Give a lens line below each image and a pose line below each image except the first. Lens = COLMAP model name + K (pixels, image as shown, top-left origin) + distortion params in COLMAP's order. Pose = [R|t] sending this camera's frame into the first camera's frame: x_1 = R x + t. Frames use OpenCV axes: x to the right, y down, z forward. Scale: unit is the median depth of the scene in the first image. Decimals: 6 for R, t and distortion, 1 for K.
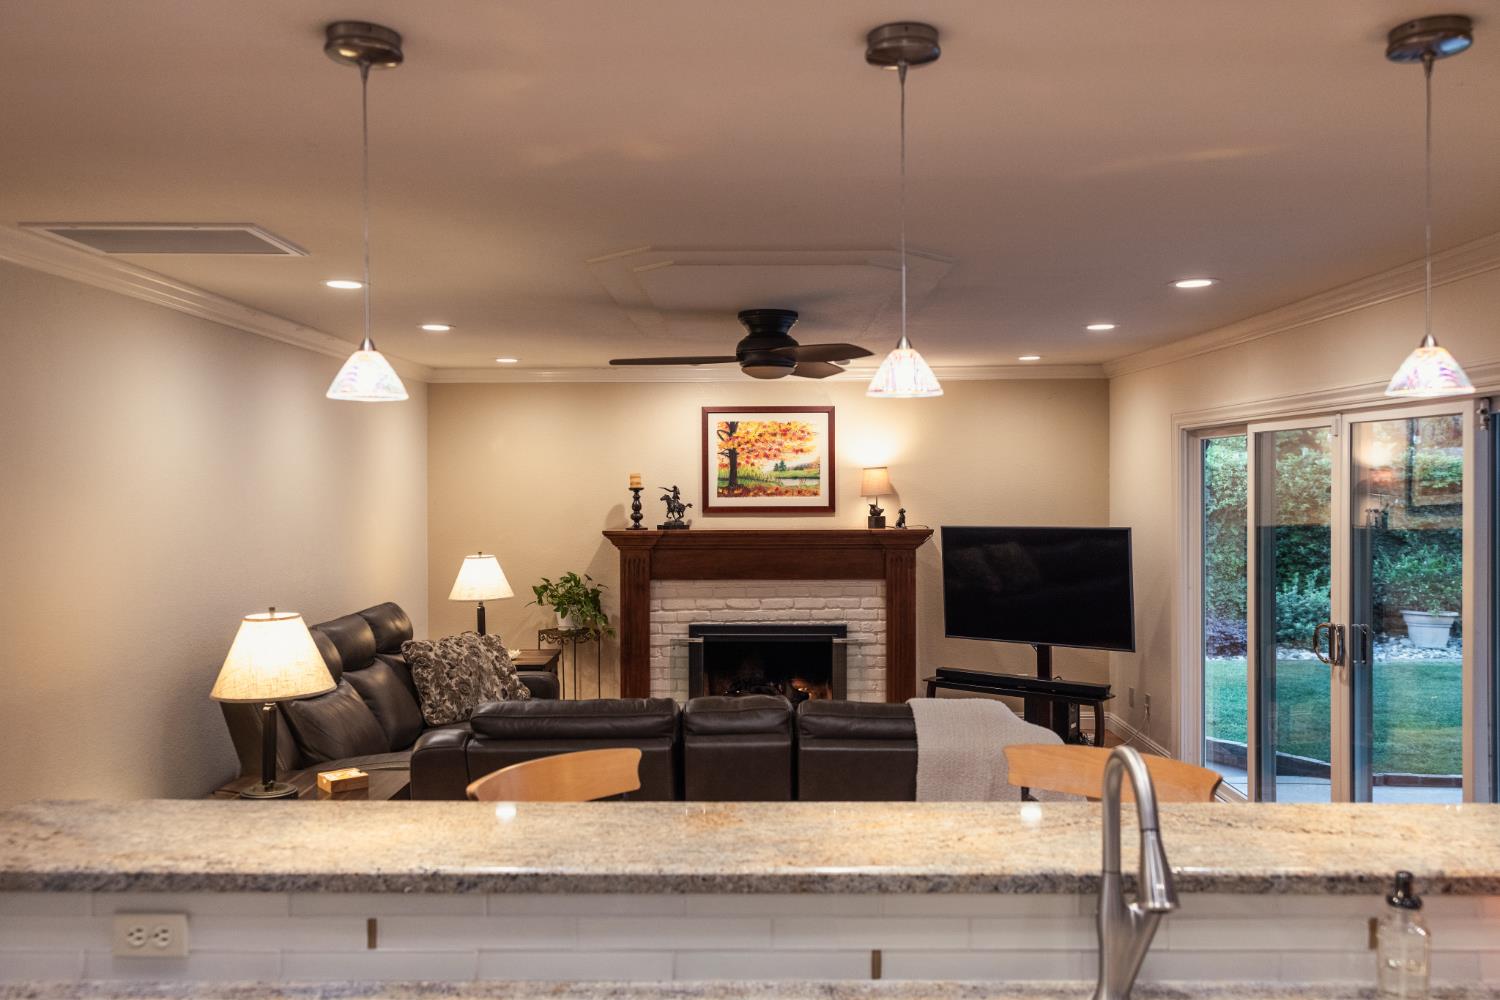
lens RADIAL K [[1179.2, 0, 747.6], [0, 1179.2, 499.4], [0, 0, 1]] dist [0.009507, 0.005703]
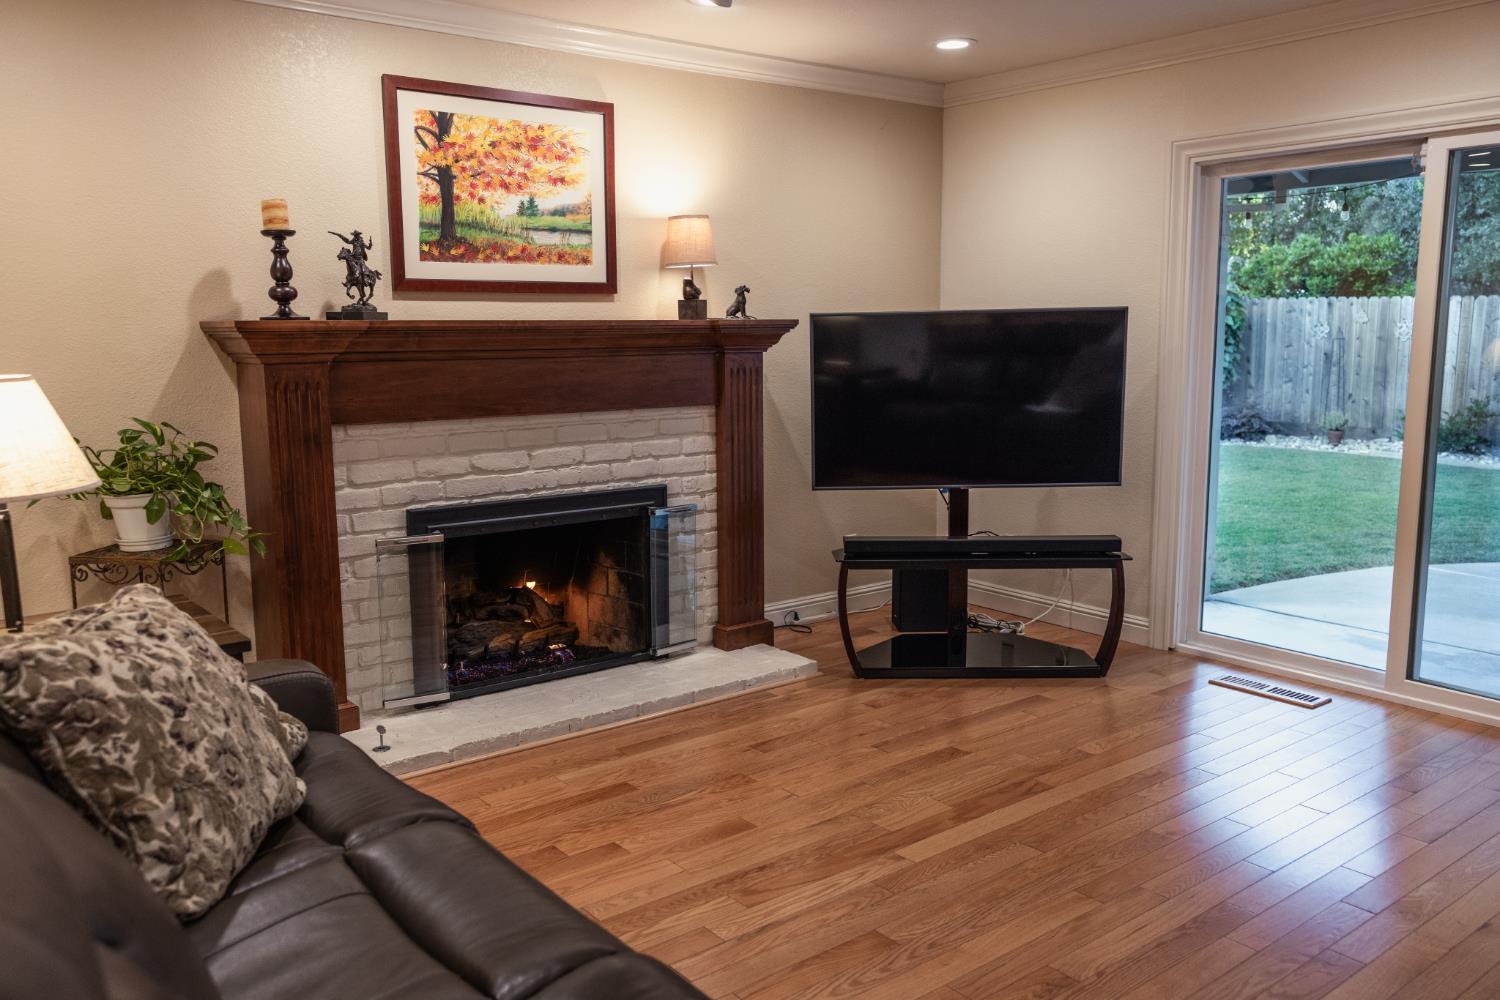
lens RADIAL K [[1179.2, 0, 751.1], [0, 1179.2, 492.7], [0, 0, 1]] dist [0.009507, 0.005703]
pose [[0.786130, -0.088034, 0.611759, -0.242640], [0.012568, 0.991876, 0.126583, 0.036100], [-0.617933, -0.091823, 0.780850, 0.509640]]
